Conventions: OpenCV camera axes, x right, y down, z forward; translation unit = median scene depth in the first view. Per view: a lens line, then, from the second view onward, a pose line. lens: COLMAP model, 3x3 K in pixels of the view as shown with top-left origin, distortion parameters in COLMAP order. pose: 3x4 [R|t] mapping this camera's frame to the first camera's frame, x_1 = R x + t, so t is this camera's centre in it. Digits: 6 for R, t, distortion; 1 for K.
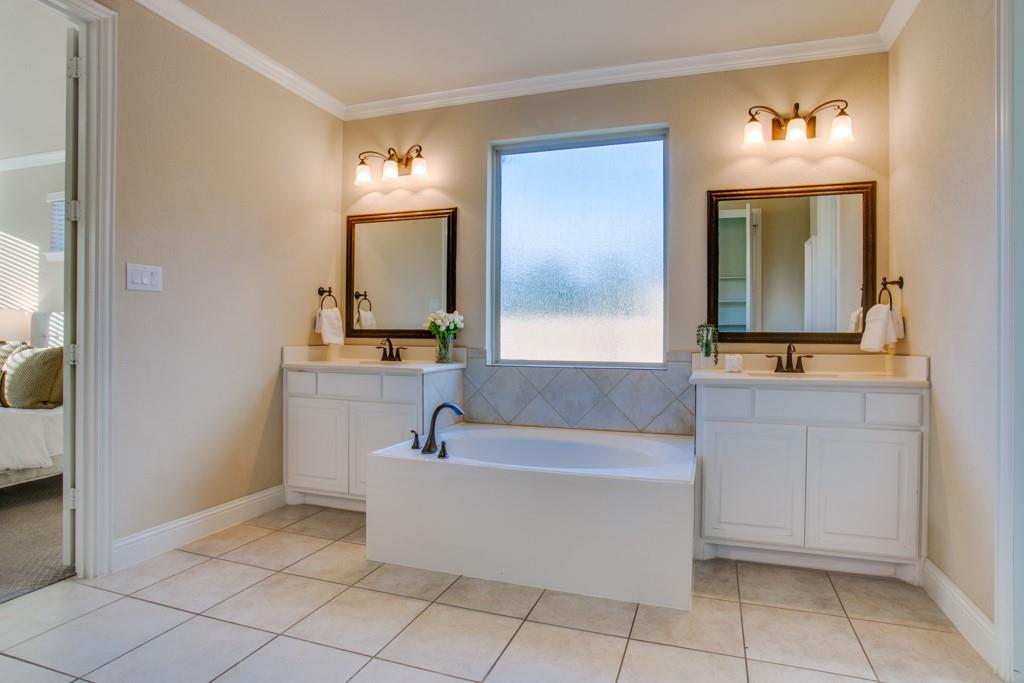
lens RADIAL K [[541.2, 0, 537.3], [0, 541.2, 331.7], [0, 0, 1]] dist [-0.053194, 0.027600]
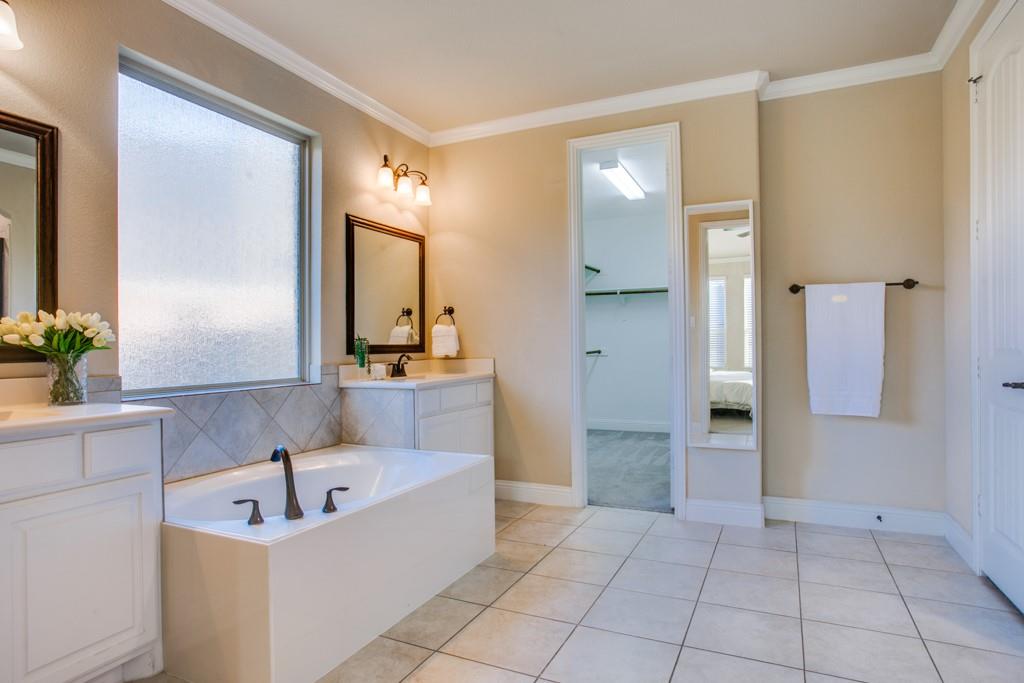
lens RADIAL K [[591.5, 0, 511.6], [0, 591.5, 341.7], [0, 0, 1]] dist [-0.033536, 0.008610]
pose [[0.118664, -0.003873, 0.992927, -0.765897], [0.005248, 0.999981, 0.003273, -0.007165], [-0.992921, 0.004822, 0.118682, 0.505360]]
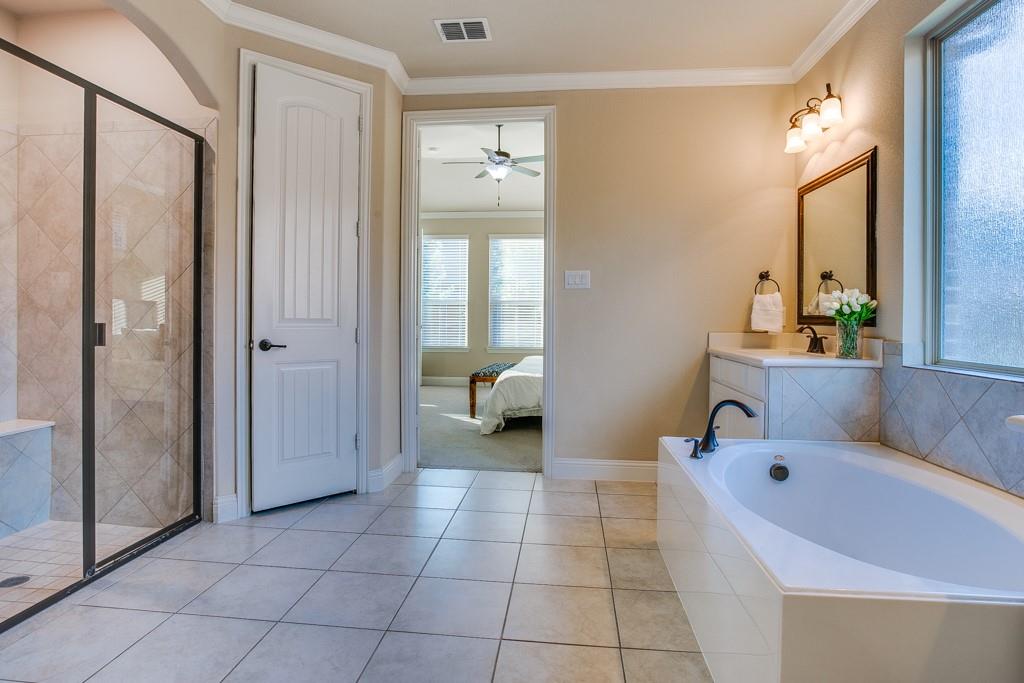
lens RADIAL K [[541.2, 0, 511.4], [0, 541.2, 326.7], [0, 0, 1]] dist [-0.053194, 0.027600]
pose [[0.217417, 0.008823, -0.976039, 0.486237], [0.000936, 0.999957, 0.009248, 0.006539], [0.976078, -0.002925, 0.217399, 0.402786]]
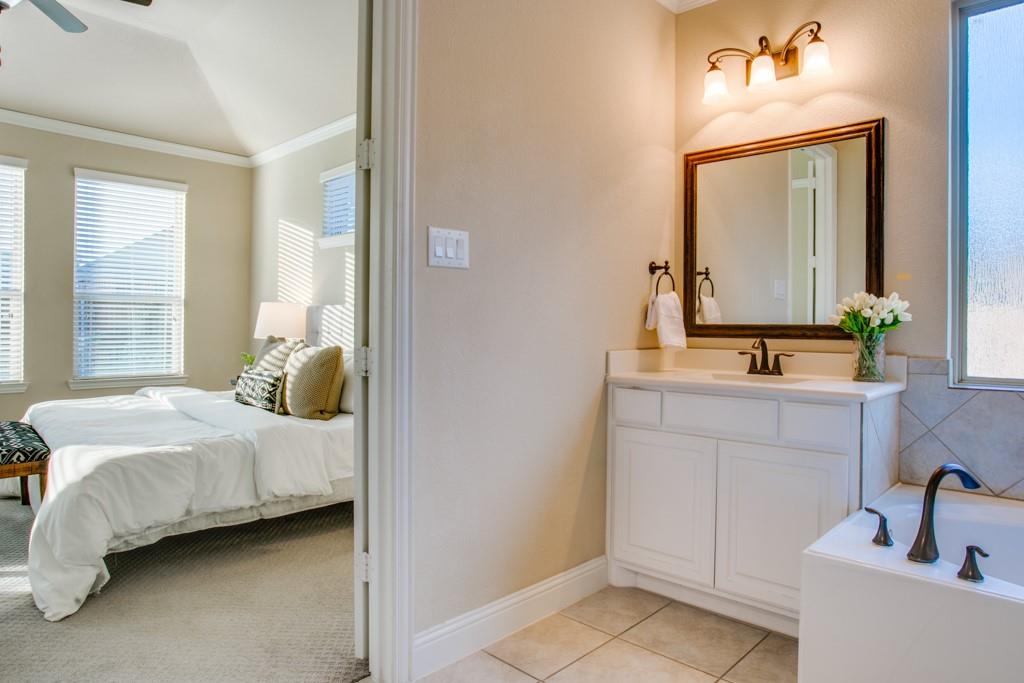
lens RADIAL K [[644.2, 0, 525.9], [0, 644.2, 329.5], [0, 0, 1]] dist [-0.055866, 0.030459]
pose [[0.911708, 0.001609, -0.410836, -0.244619], [0.000477, 0.999988, 0.004976, -0.002569], [0.410839, -0.004732, 0.911695, 0.228453]]
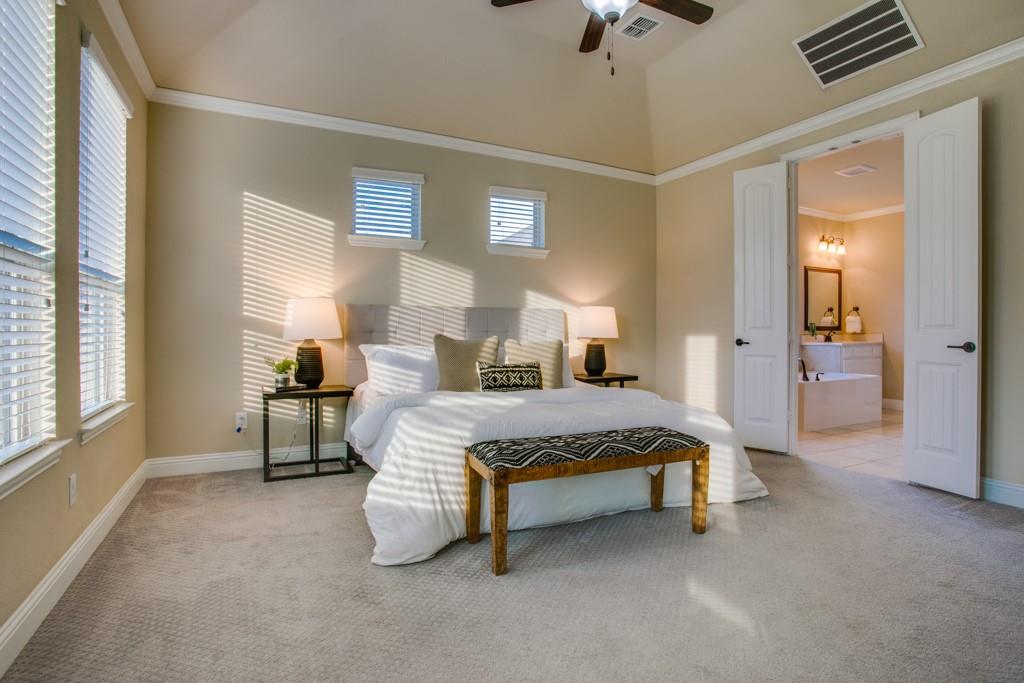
lens RADIAL K [[518.2, 0, 533.1], [0, 518.2, 331.6], [0, 0, 1]] dist [-0.053393, 0.016646]
pose [[0.683466, -0.006196, 0.729956, -2.006413], [-0.001835, 0.999946, 0.010206, 0.004953], [-0.729980, -0.008315, 0.683418, 0.321055]]
